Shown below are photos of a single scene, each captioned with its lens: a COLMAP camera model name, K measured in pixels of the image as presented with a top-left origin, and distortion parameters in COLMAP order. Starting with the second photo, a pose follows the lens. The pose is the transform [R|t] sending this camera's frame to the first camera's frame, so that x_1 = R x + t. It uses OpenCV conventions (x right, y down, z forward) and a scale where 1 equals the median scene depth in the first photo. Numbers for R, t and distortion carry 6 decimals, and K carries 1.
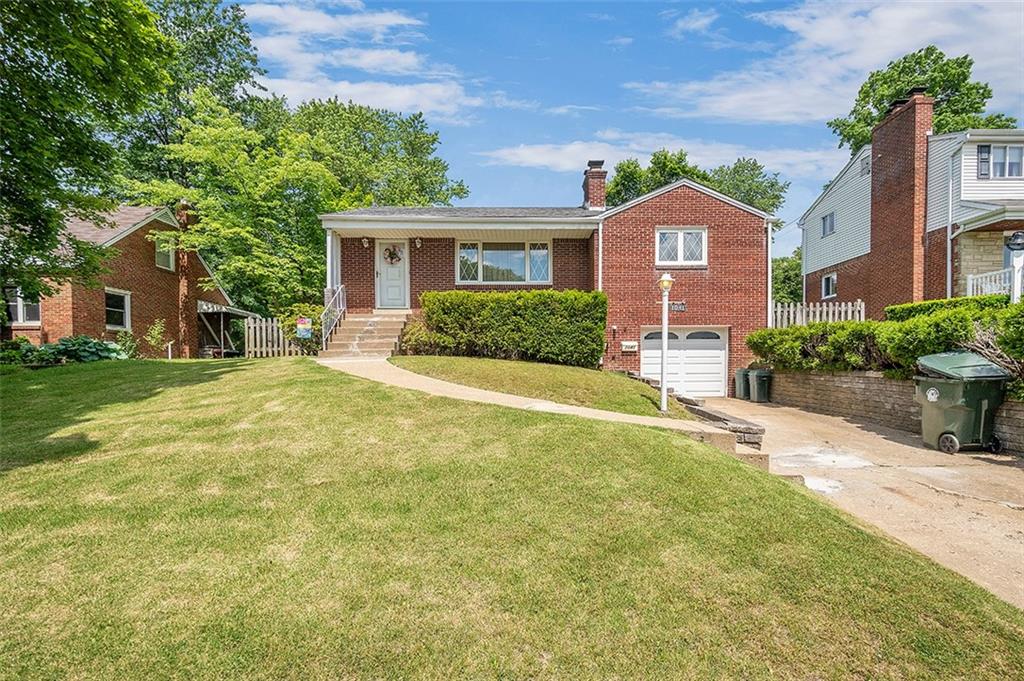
lens RADIAL K [[470.5, 0, 512.3], [0, 470.5, 372.7], [0, 0, 1]] dist [0.005115, 0.000316]
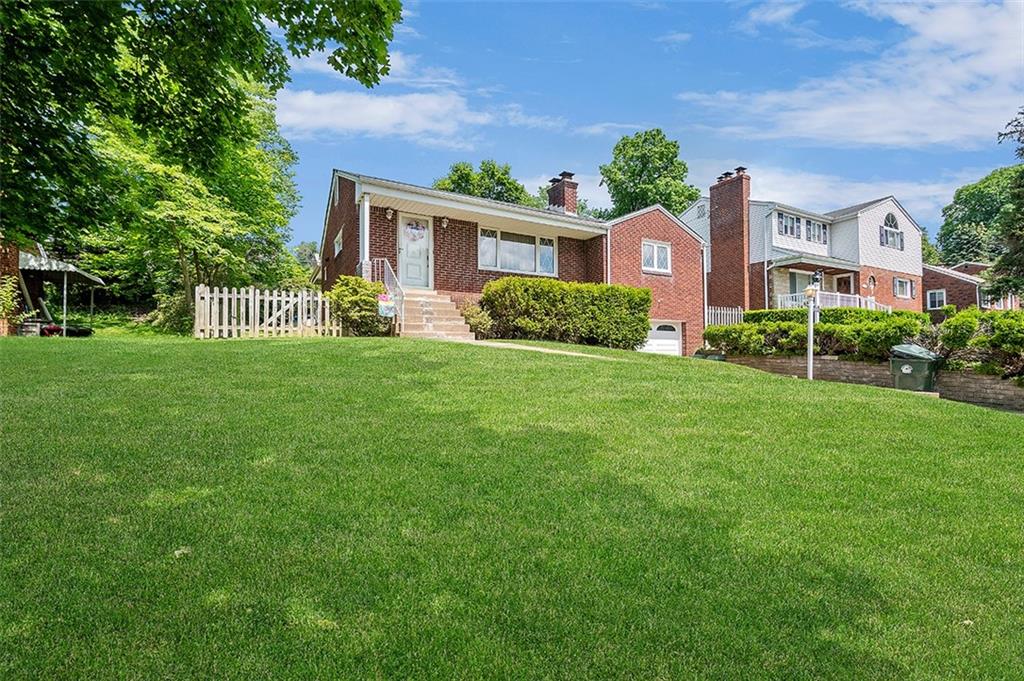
lens RADIAL K [[453.4, 0, 519.0], [0, 453.4, 347.8], [0, 0, 1]] dist [0.008259, -0.000036]
pose [[0.870260, 0.009618, 0.492500, -0.517075], [0.002665, 0.999703, -0.024232, 0.003383], [-0.492586, 0.022400, 0.869975, 0.120204]]
